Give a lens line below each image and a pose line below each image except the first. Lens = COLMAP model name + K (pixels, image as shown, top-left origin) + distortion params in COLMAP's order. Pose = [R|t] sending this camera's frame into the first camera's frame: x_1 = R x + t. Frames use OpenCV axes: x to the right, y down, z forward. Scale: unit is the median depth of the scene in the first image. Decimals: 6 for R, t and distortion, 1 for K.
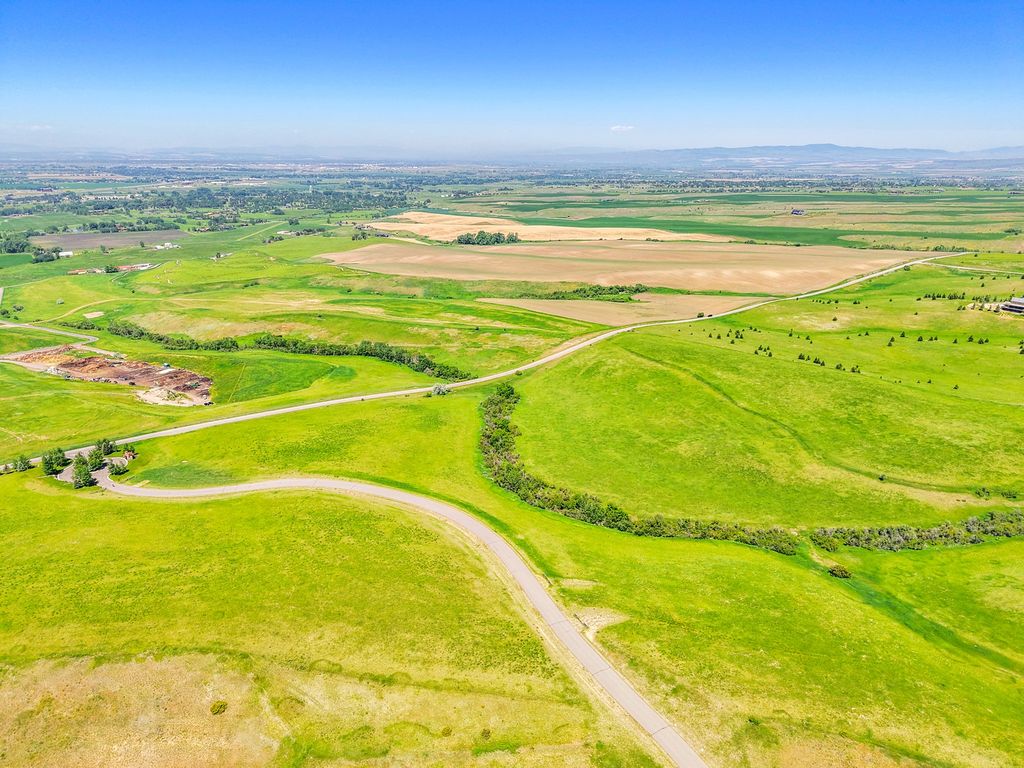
lens RADIAL K [[687.6, 0, 507.9], [0, 687.6, 399.1], [0, 0, 1]] dist [0.052710, -0.064145]
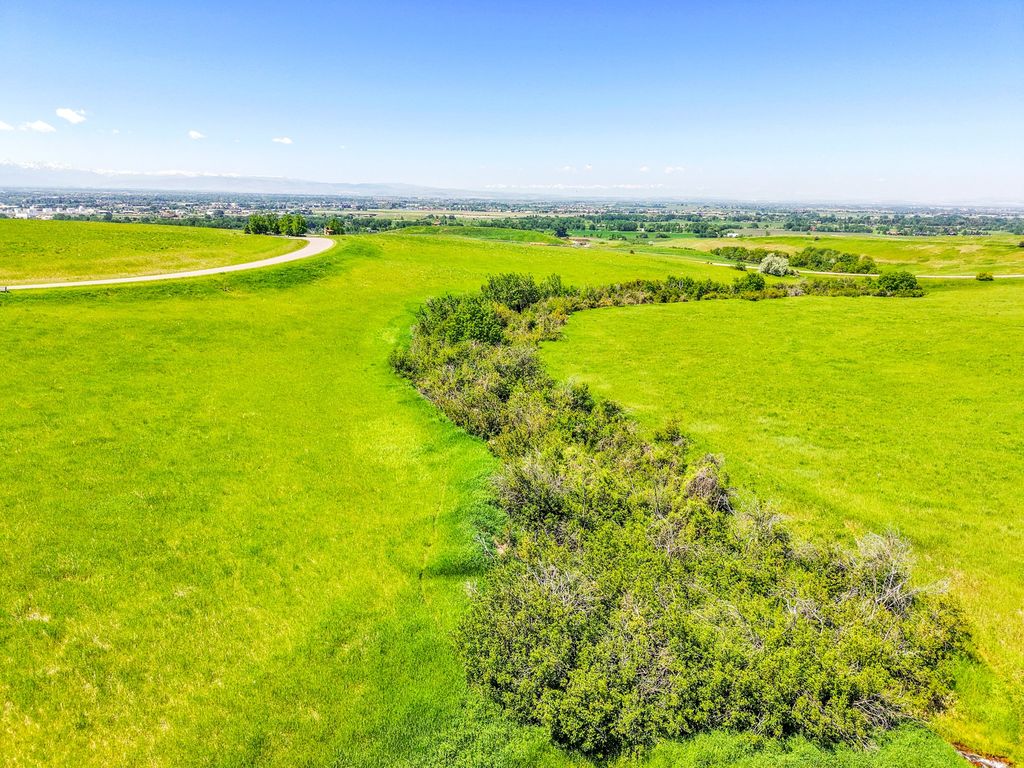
lens RADIAL K [[677.5, 0, 512.0], [0, 677.5, 384.0], [0, 0, 1]] dist [0.037190, -0.032497]
pose [[0.524975, 0.221650, -0.821750, 0.286537], [-0.295723, 0.952844, 0.068087, 0.111191], [0.798091, 0.207266, 0.565767, 0.580529]]
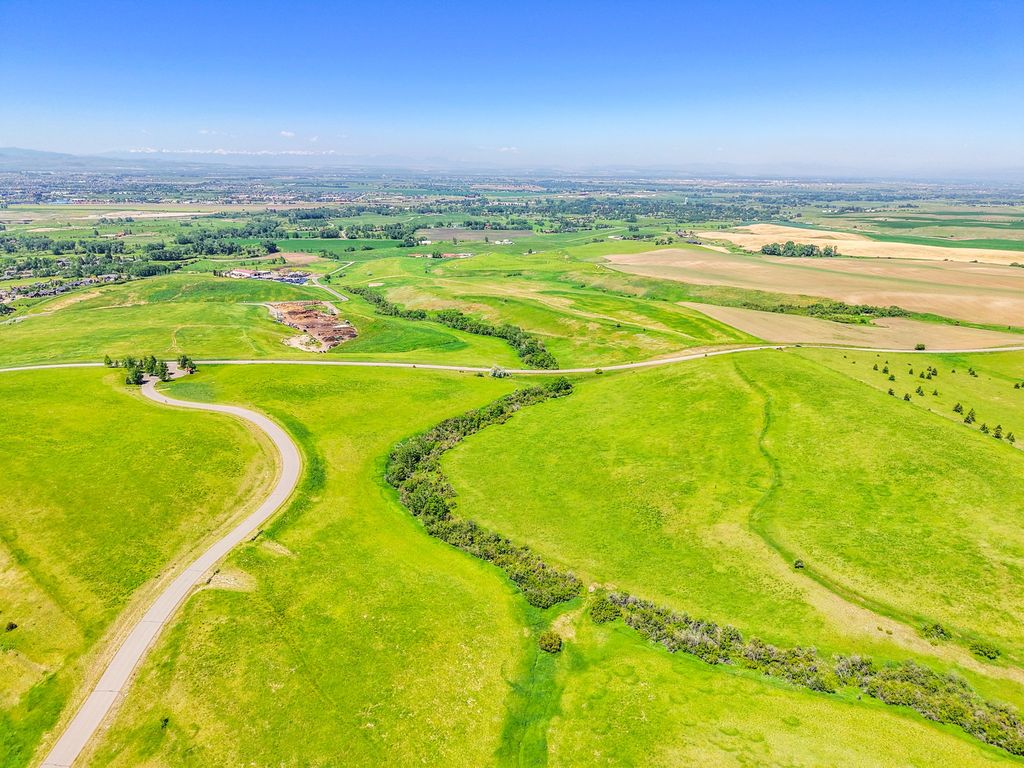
lens RADIAL K [[687.8, 0, 506.2], [0, 687.8, 381.9], [0, 0, 1]] dist [0.022832, -0.024570]
pose [[0.839318, 0.161242, -0.519179, 0.448842], [-0.184664, 0.982779, 0.006689, -0.008963], [0.511317, 0.090260, 0.854639, 0.194782]]
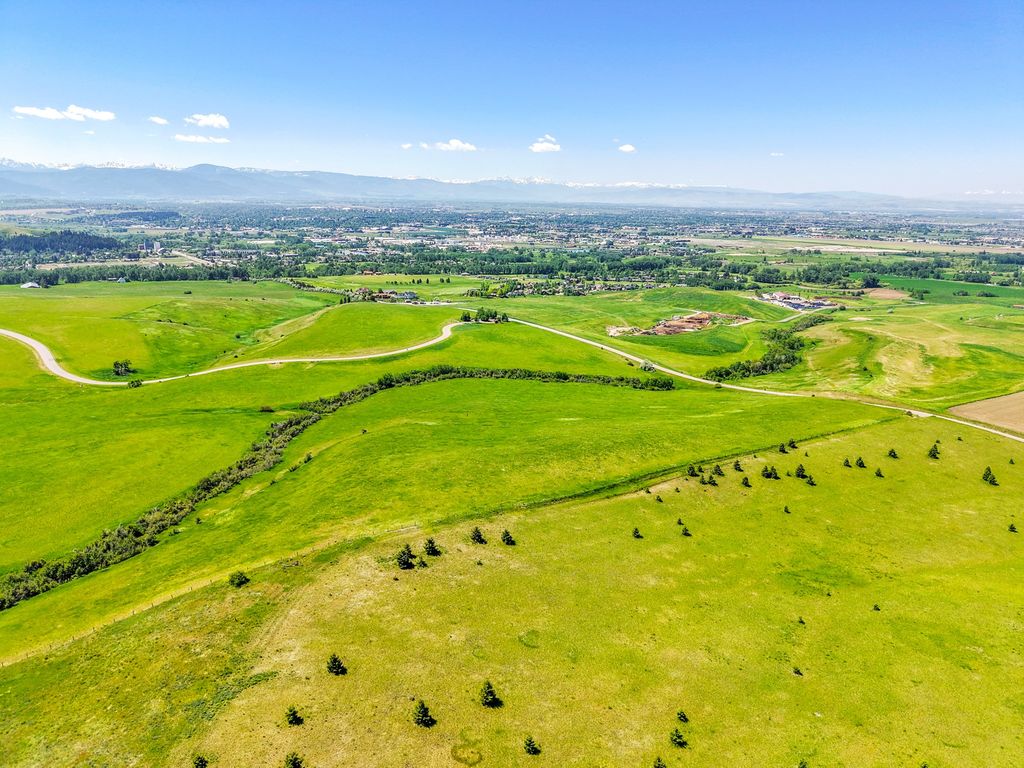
lens RADIAL K [[687.6, 0, 507.9], [0, 687.6, 399.1], [0, 0, 1]] dist [0.052710, -0.064145]
pose [[-0.060030, 0.267045, -0.961813, 1.082835], [-0.347442, 0.897708, 0.270932, -0.203525], [0.935778, 0.350438, 0.038893, 0.827333]]
